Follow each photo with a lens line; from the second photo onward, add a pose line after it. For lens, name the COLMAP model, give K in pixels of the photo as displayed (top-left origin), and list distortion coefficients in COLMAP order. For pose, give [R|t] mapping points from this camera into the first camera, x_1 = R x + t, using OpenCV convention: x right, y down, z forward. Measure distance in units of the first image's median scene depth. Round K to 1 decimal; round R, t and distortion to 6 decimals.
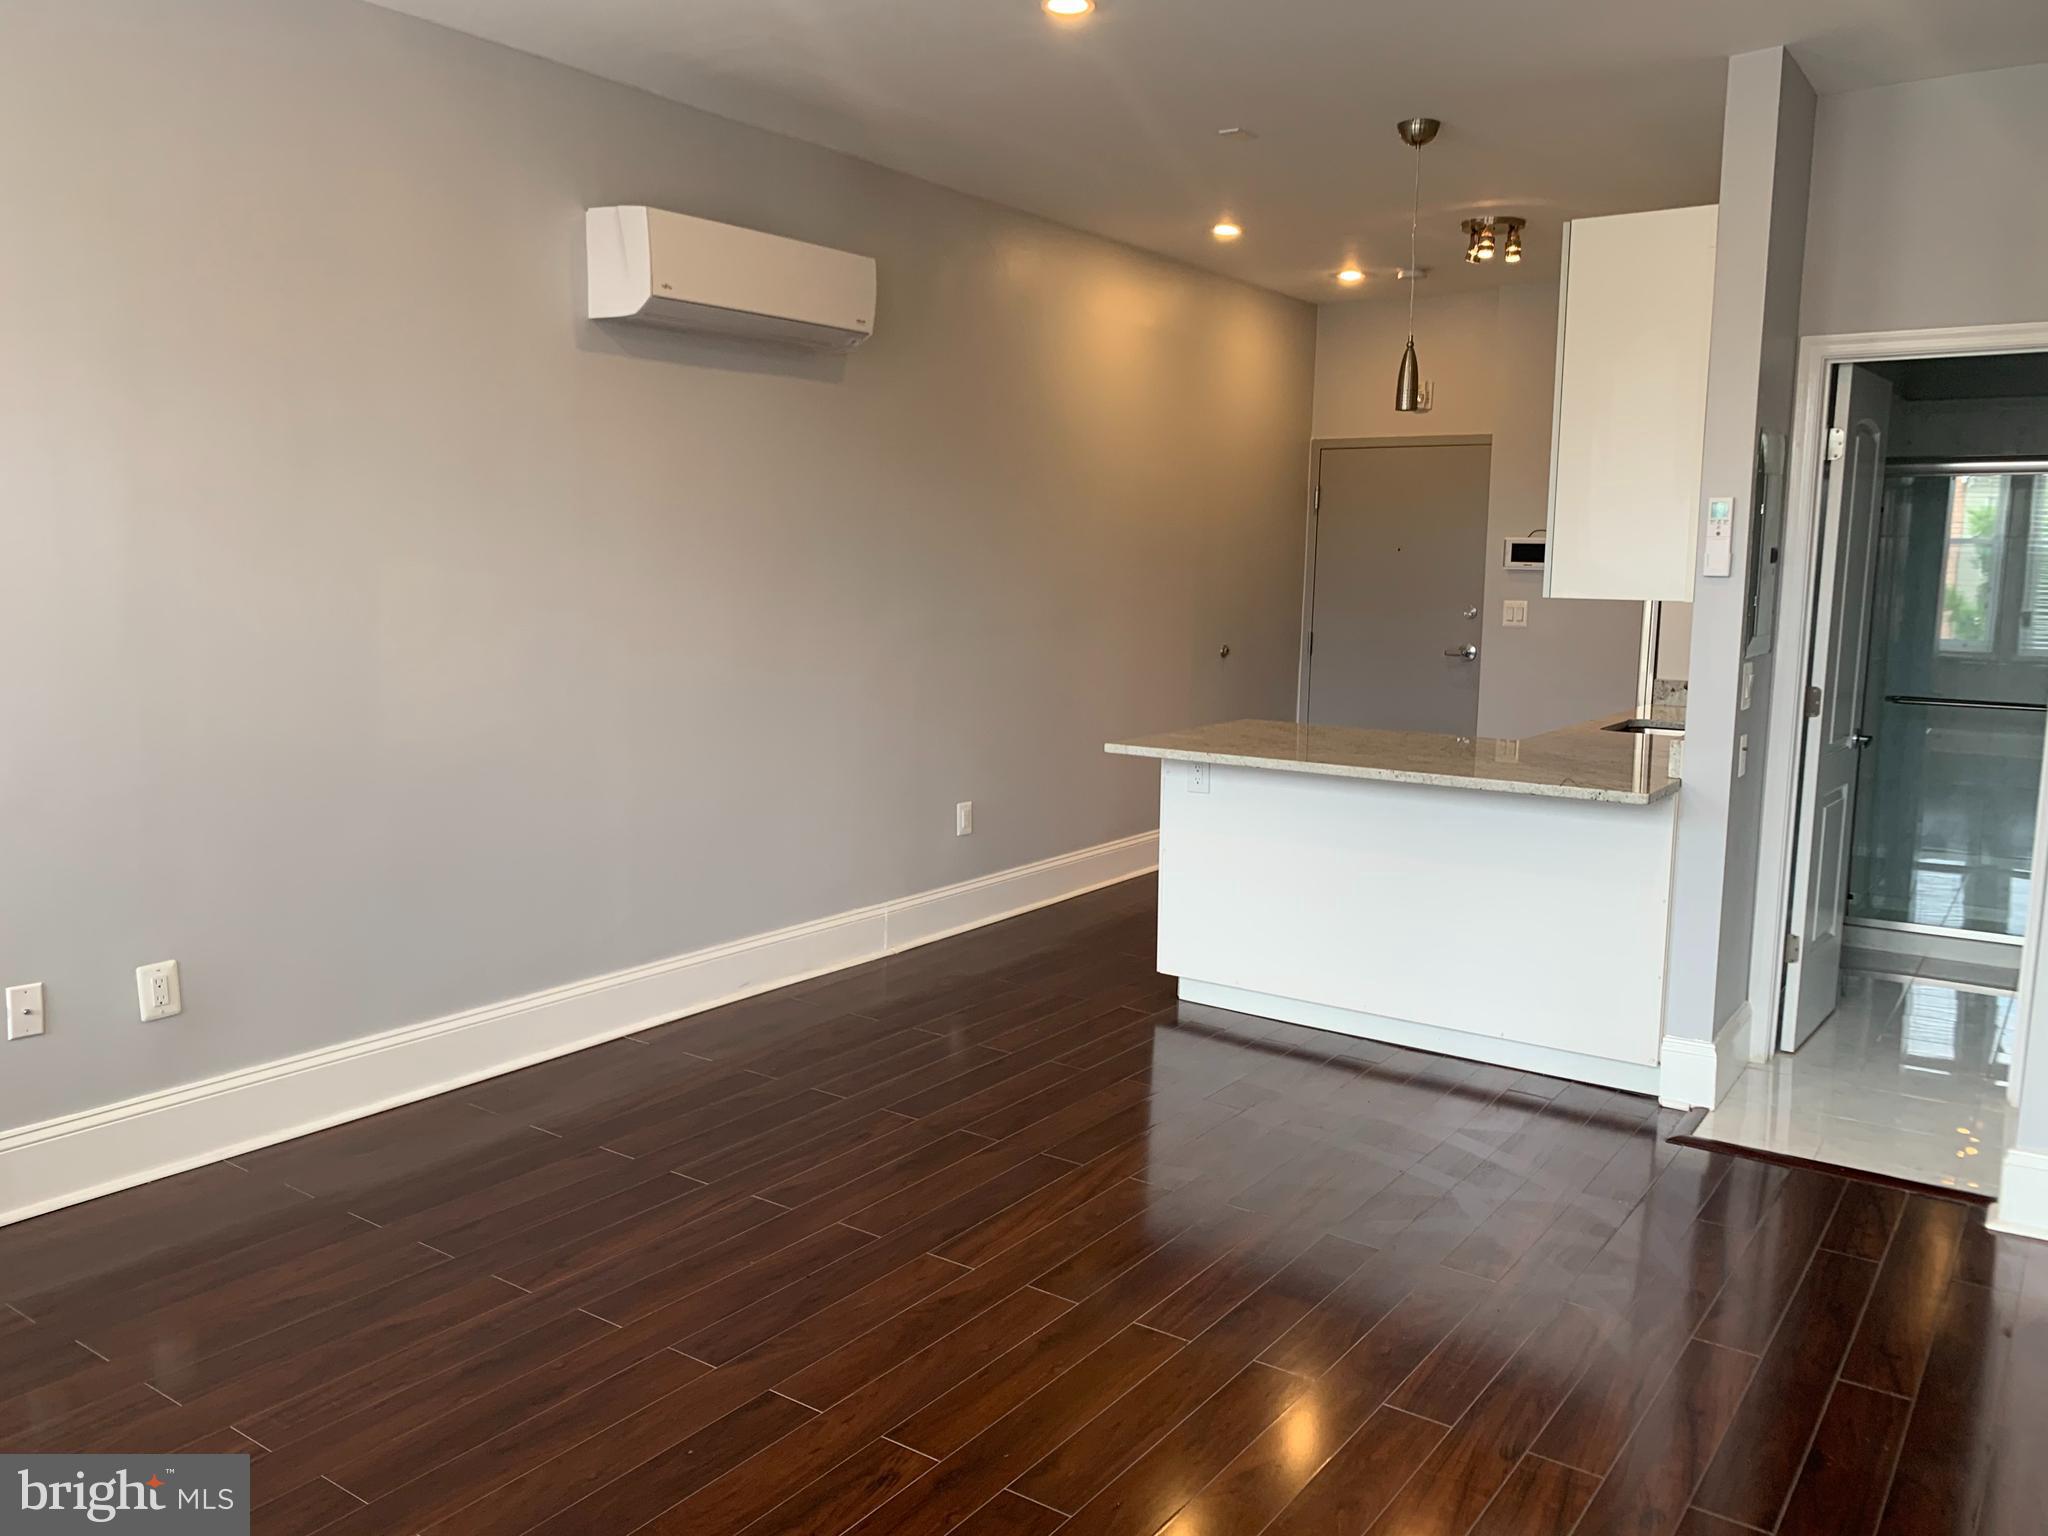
lens RADIAL K [[1582.3, 0, 1030.1], [0, 1582.3, 777.4], [0, 0, 1]] dist [0.021338, -0.026628]
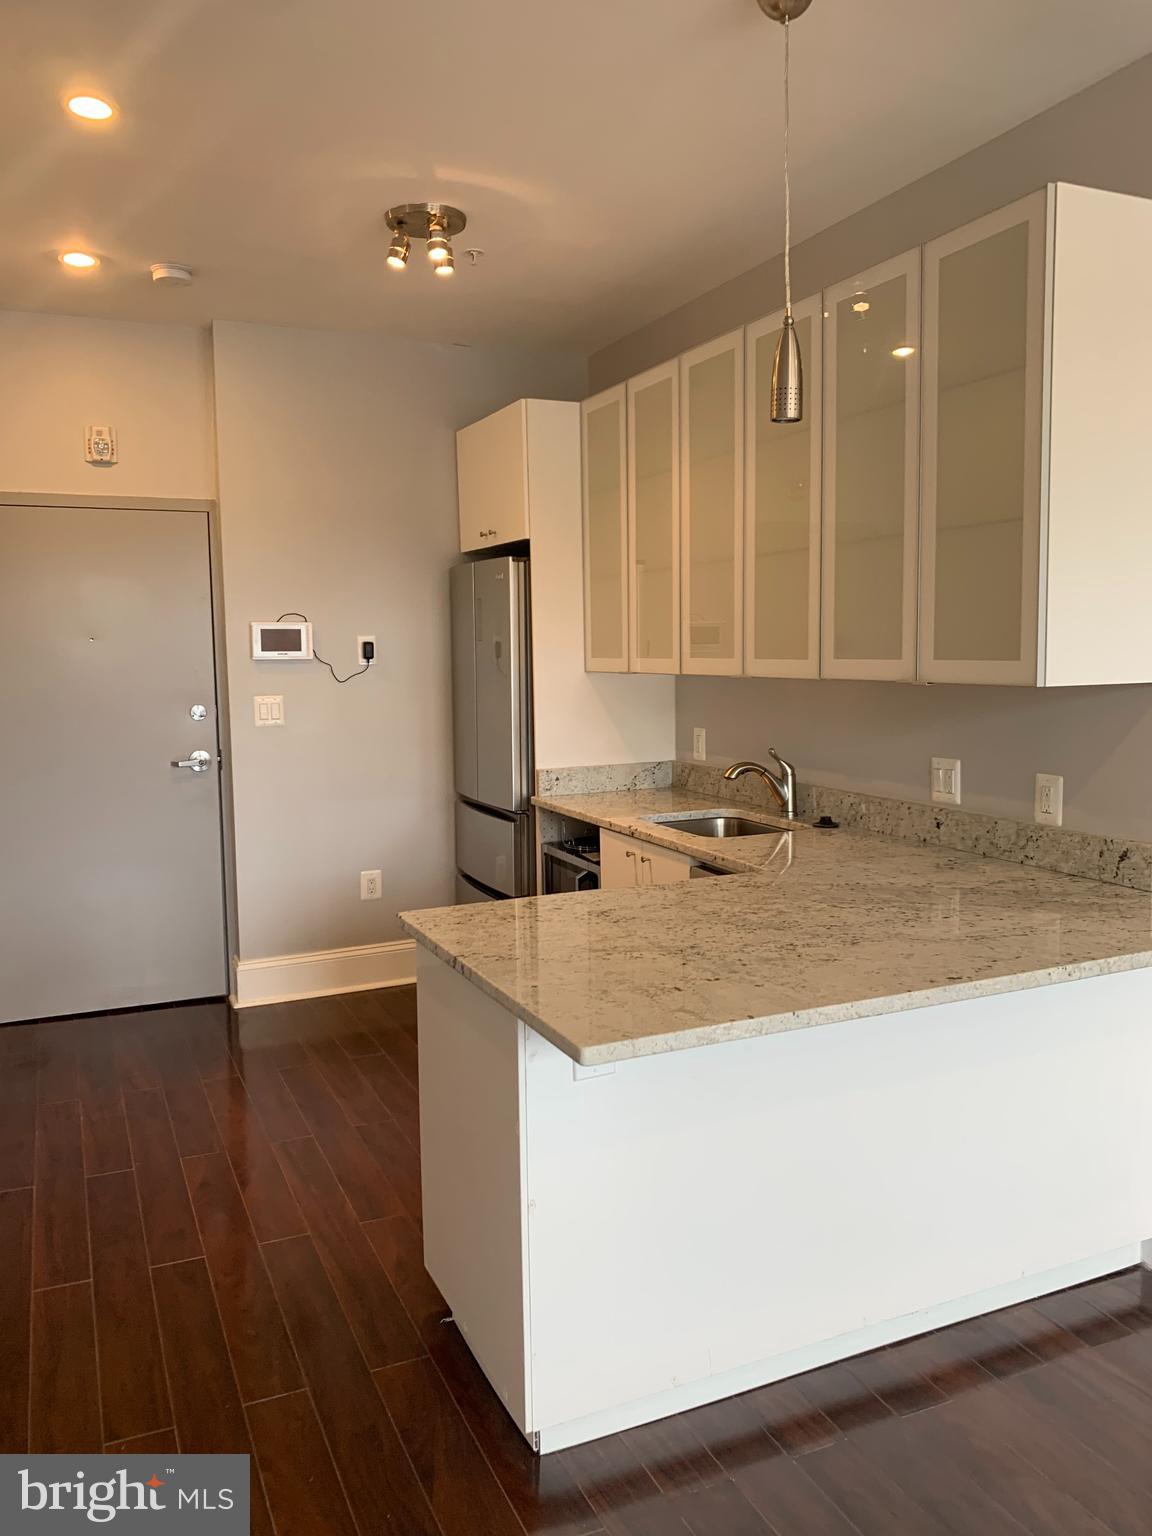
lens RADIAL K [[1186.7, 0, 588.6], [0, 1186.7, 775.4], [0, 0, 1]] dist [0.021338, -0.026628]
pose [[0.505959, -0.116559, 0.854646, -0.221528], [0.143590, 0.988384, 0.049792, -0.105351], [-0.850522, 0.097526, 0.516818, 0.724842]]
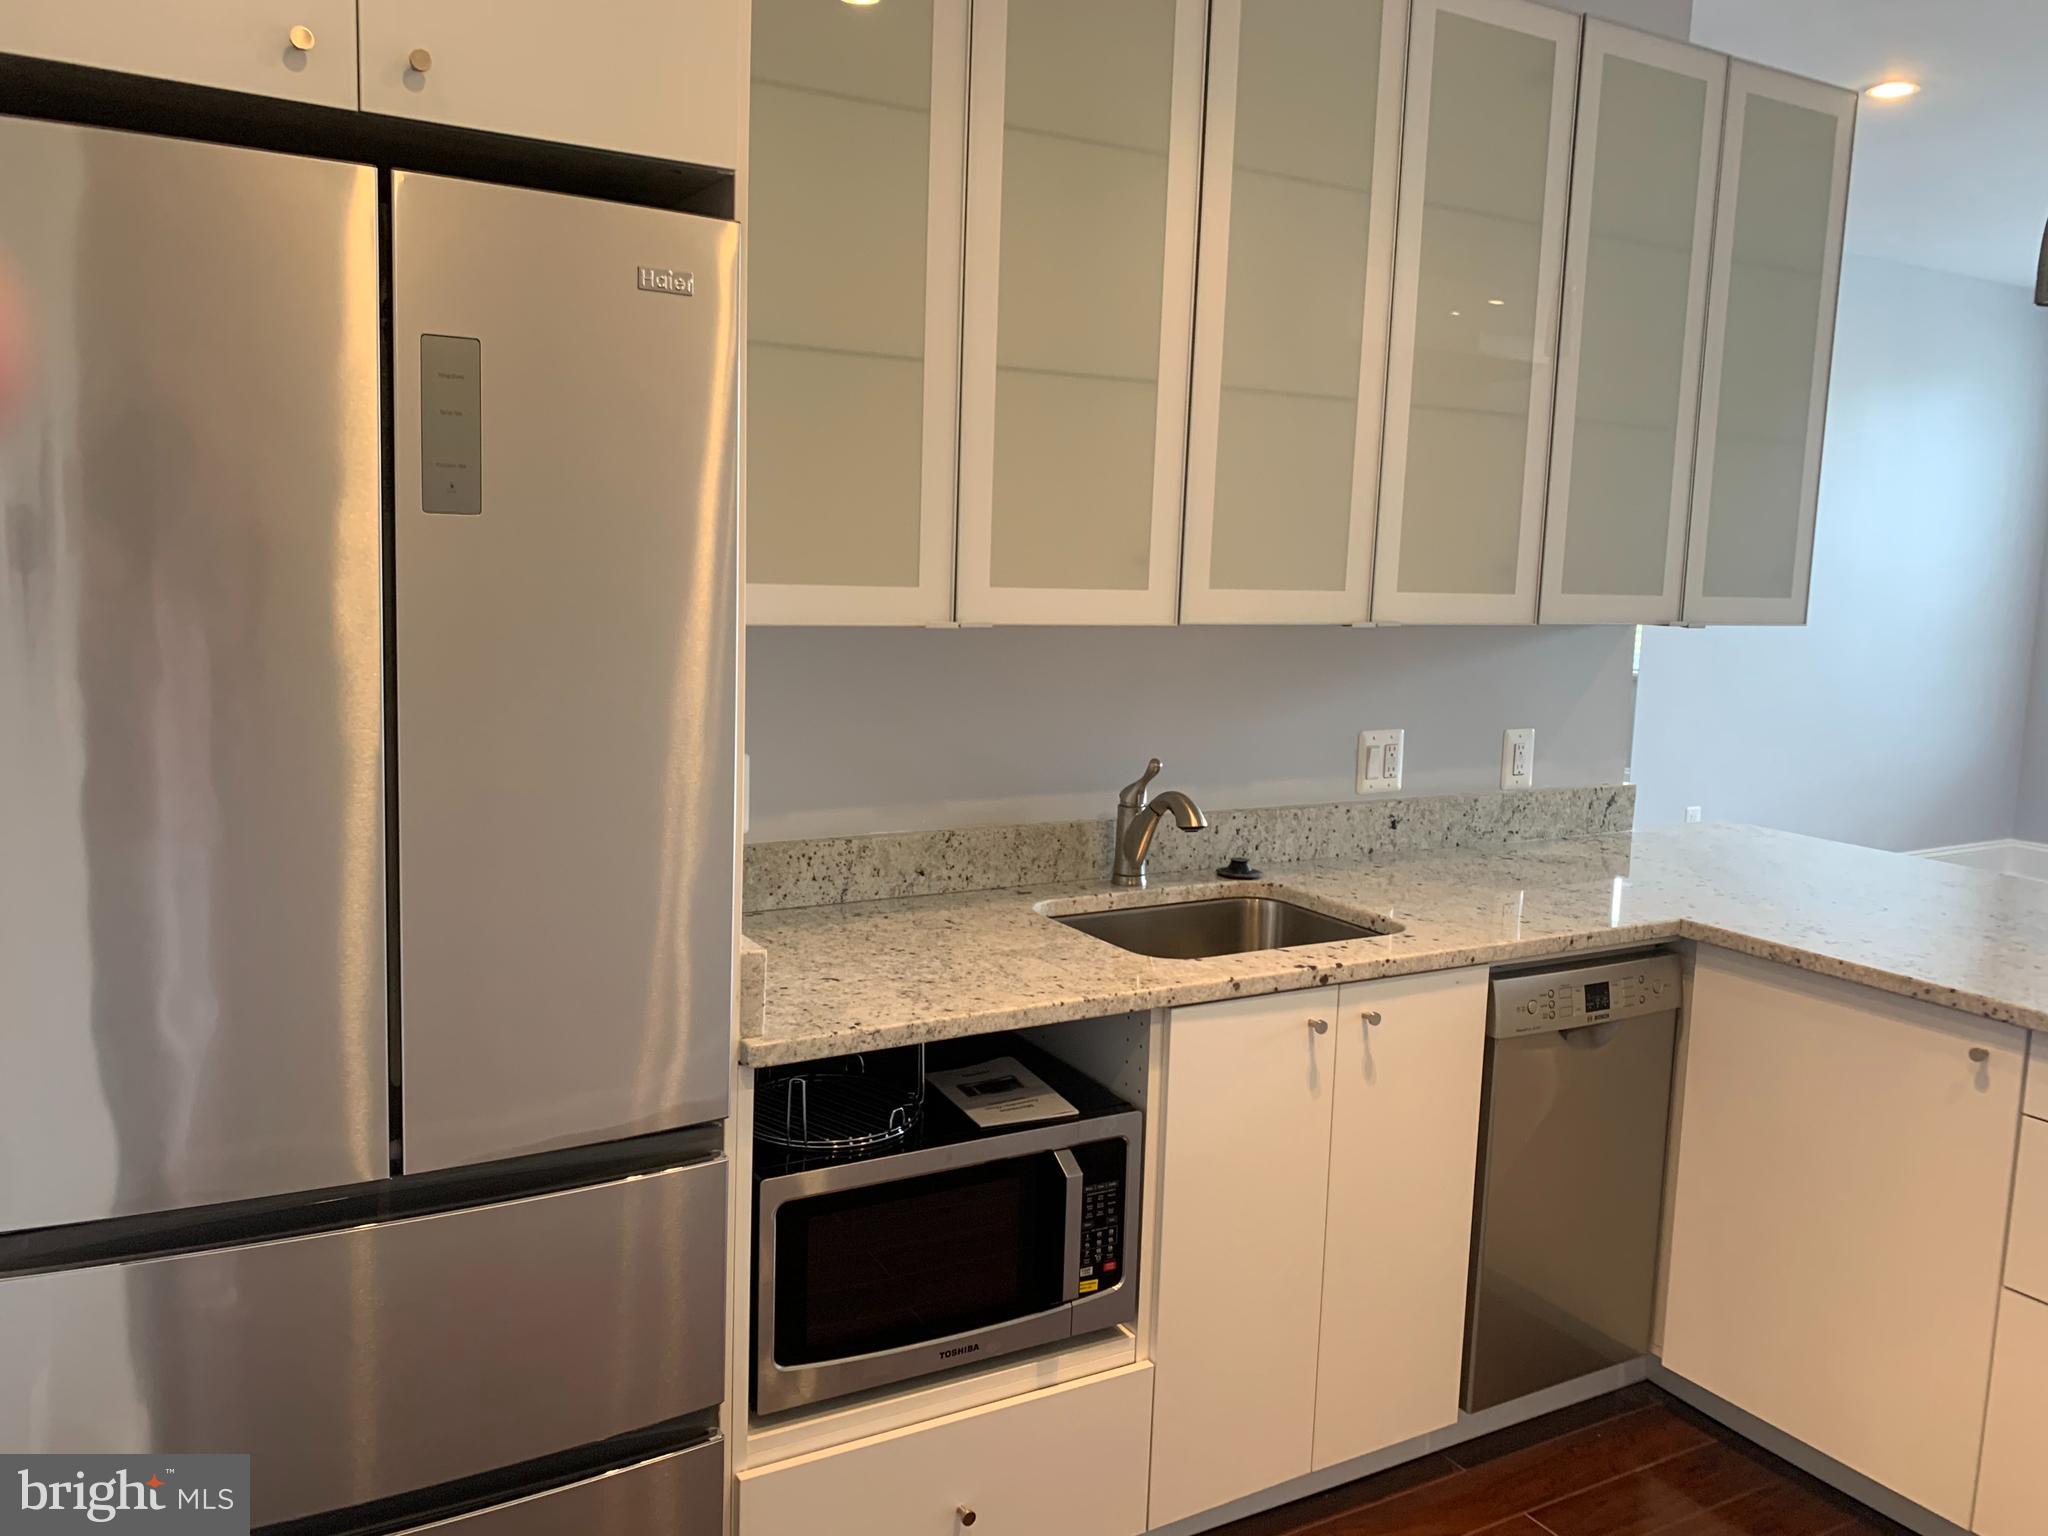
lens RADIAL K [[1582.3, 0, 1019.2], [0, 1582.3, 752.1], [0, 0, 1]] dist [0.021338, -0.026628]
pose [[-0.904537, -0.104260, 0.413452, 0.274238], [0.012998, 0.962453, 0.271138, -0.207307], [-0.426196, 0.250628, -0.869219, 1.441541]]
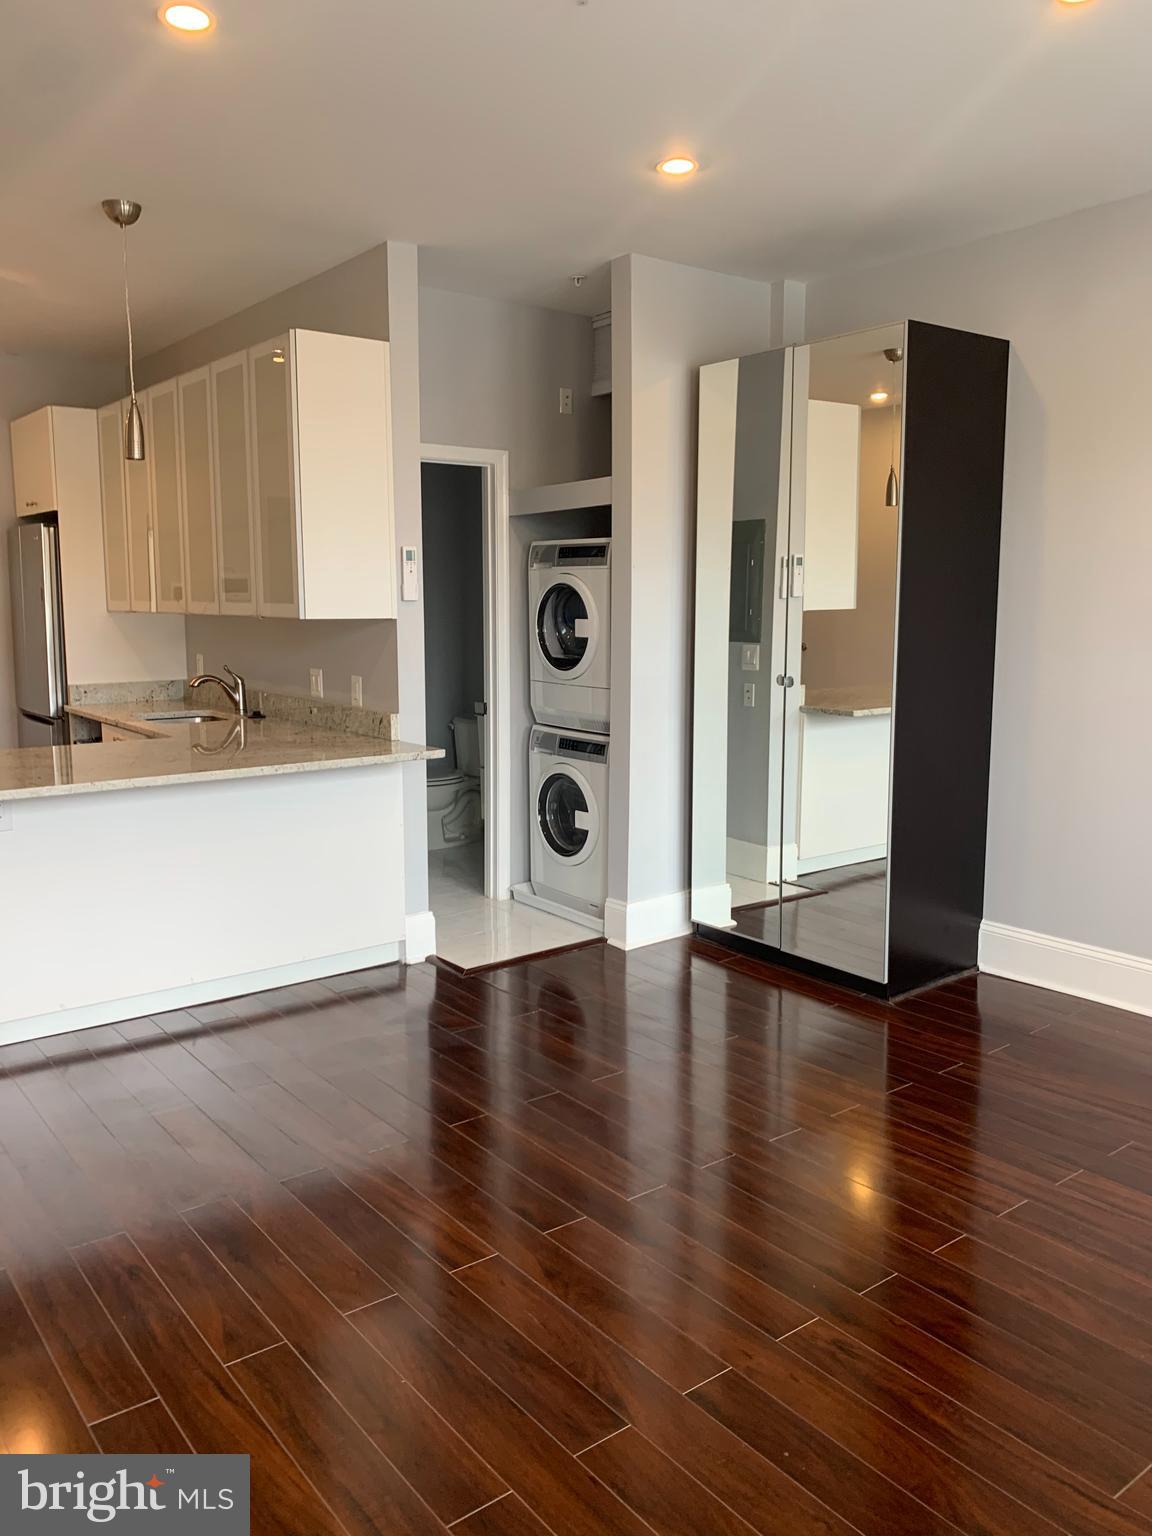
lens RADIAL K [[1186.7, 0, 568.9], [0, 1186.7, 760.9], [0, 0, 1]] dist [0.021338, -0.026628]
pose [[0.297126, -0.150559, 0.942893, -0.445366], [0.142477, 0.983426, 0.112134, -0.062121], [-0.944148, 0.101023, 0.313653, 0.405743]]
